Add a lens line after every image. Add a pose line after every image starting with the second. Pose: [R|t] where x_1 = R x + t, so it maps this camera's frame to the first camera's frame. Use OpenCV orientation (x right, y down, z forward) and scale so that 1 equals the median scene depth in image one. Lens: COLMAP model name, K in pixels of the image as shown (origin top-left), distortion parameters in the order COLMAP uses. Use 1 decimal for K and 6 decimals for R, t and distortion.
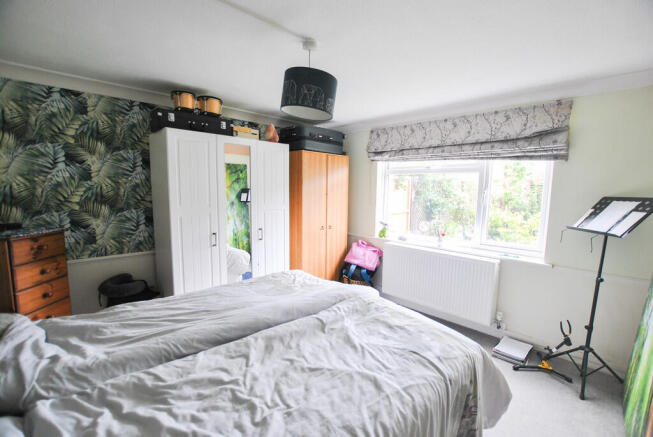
lens RADIAL K [[276.5, 0, 326.5], [0, 276.5, 218.5], [0, 0, 1]] dist [-0.000622, 0.000005]
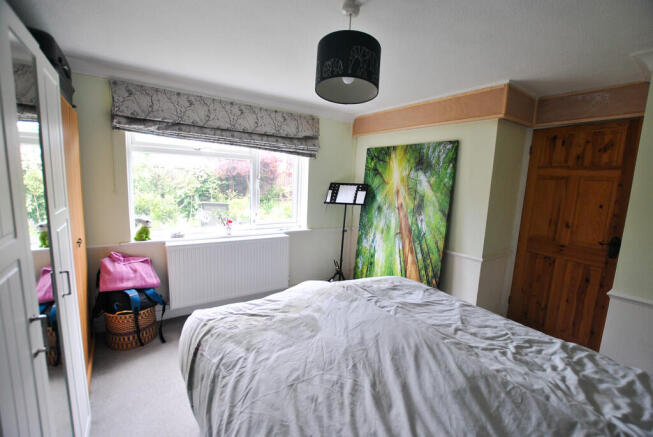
lens RADIAL K [[287.1, 0, 326.5], [0, 287.1, 218.5], [0, 0, 1]] dist [-0.023591, 0.000322]
pose [[0.189765, -0.139769, 0.971830, -0.632952], [0.069213, 0.989258, 0.128760, -0.076750], [-0.979387, 0.042829, 0.197400, 0.593623]]
